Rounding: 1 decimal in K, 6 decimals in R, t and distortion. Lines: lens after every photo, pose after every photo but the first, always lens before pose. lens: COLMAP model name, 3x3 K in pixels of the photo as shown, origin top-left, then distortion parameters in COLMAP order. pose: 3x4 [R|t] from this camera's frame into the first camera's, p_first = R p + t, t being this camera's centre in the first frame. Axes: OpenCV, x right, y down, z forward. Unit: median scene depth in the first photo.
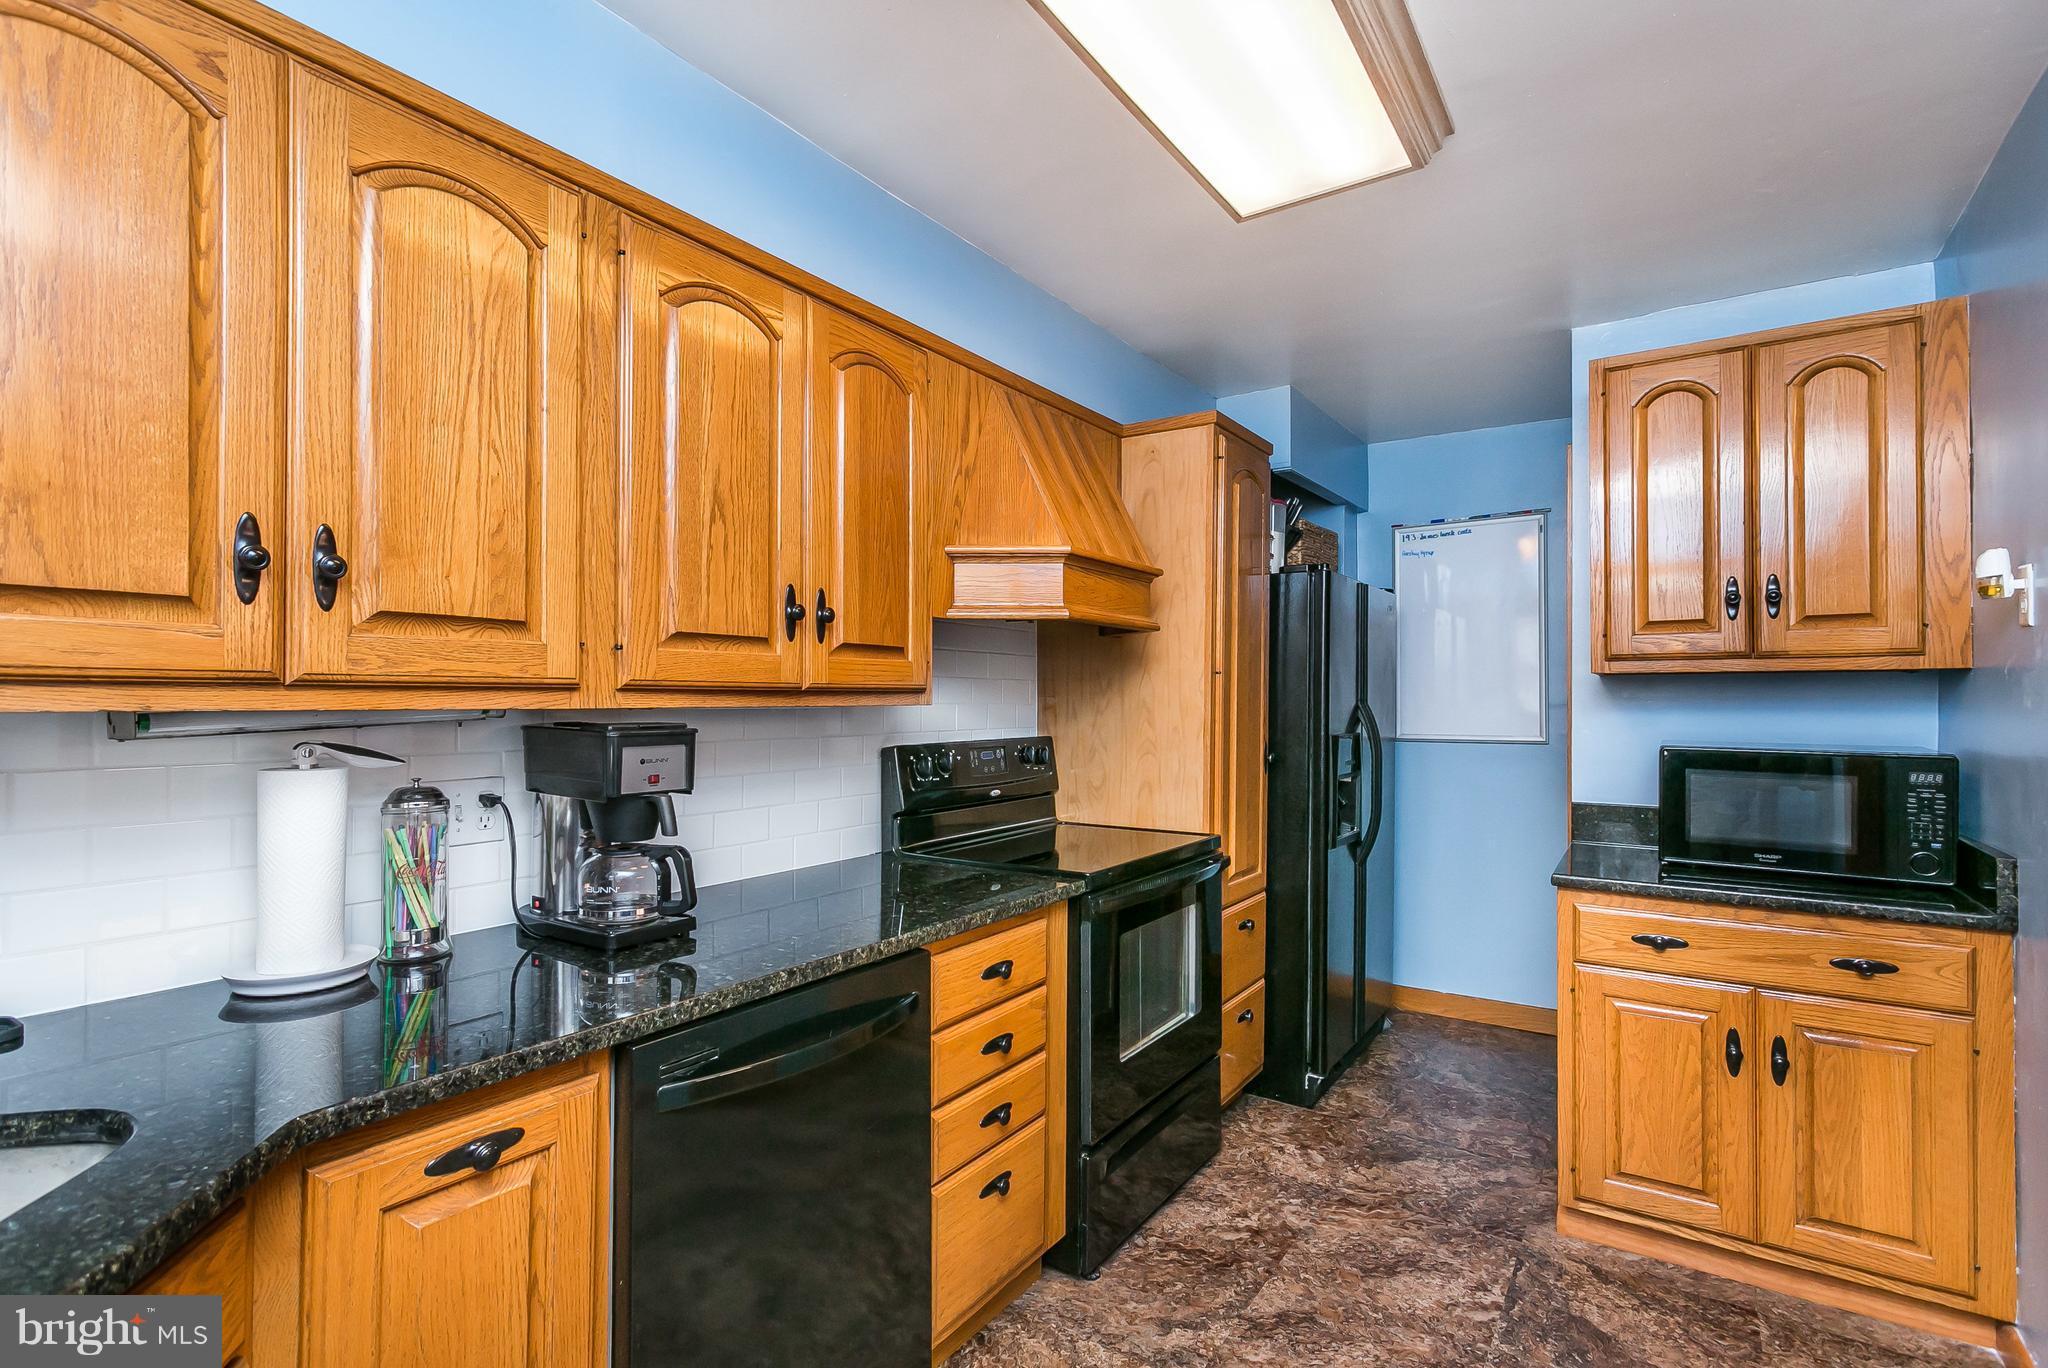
lens RADIAL K [[974.6, 0, 1022.8], [0, 974.6, 694.4], [0, 0, 1]] dist [-0.003938, -0.000805]
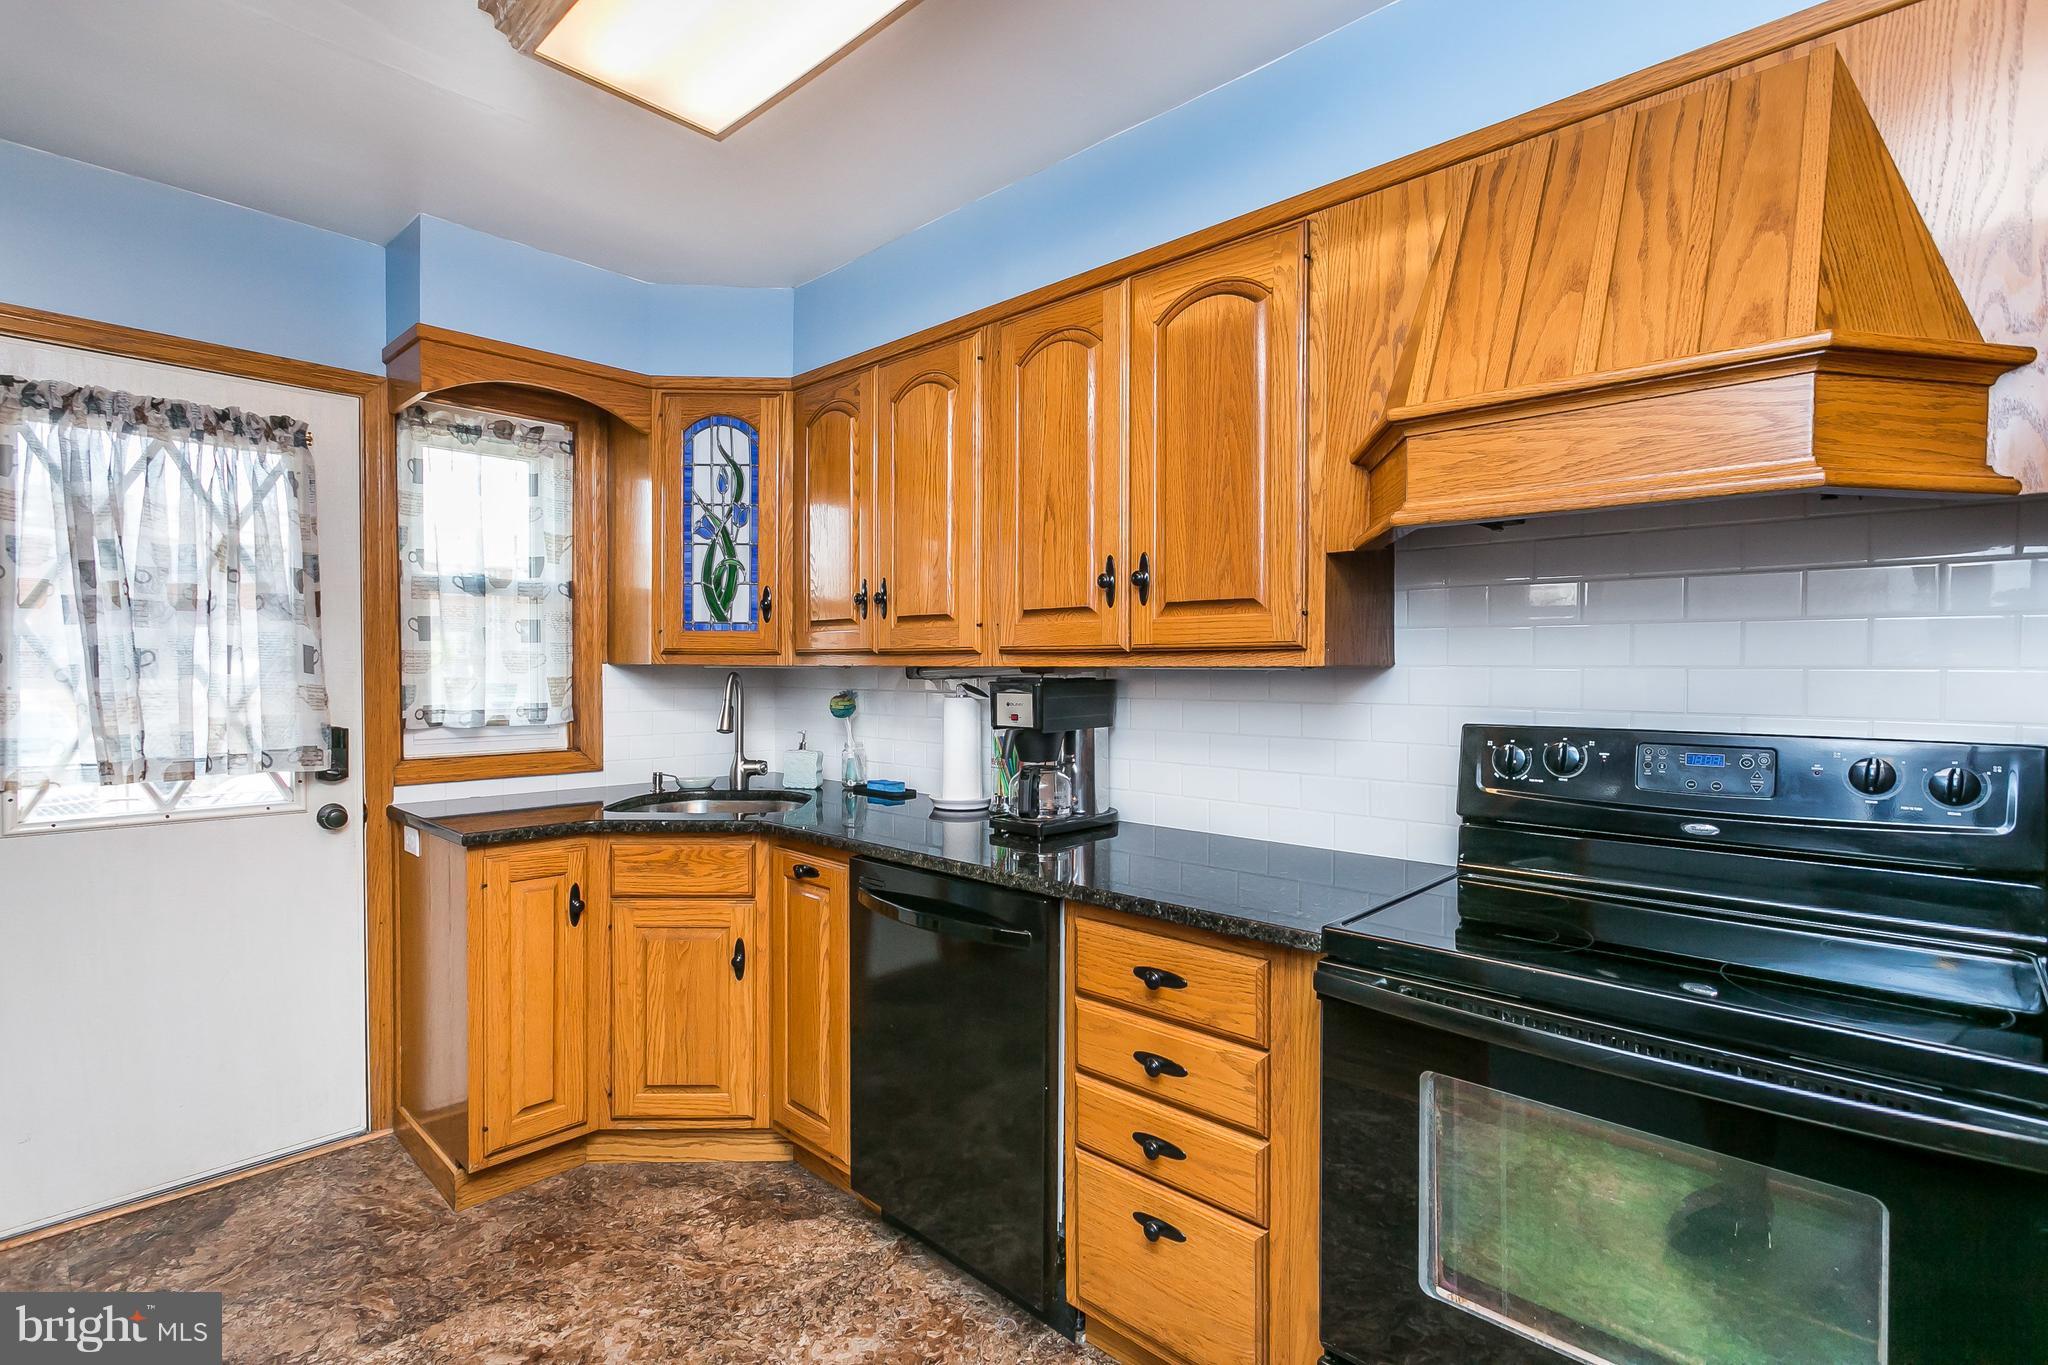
lens RADIAL K [[968.3, 0, 1006.9], [0, 968.3, 684.9], [0, 0, 1]] dist [-0.000027, 0.000102]
pose [[-0.152047, 0.014866, -0.988261, 0.871318], [-0.000015, 0.999887, 0.015043, 0.016830], [0.988373, 0.002302, -0.152029, 1.054573]]
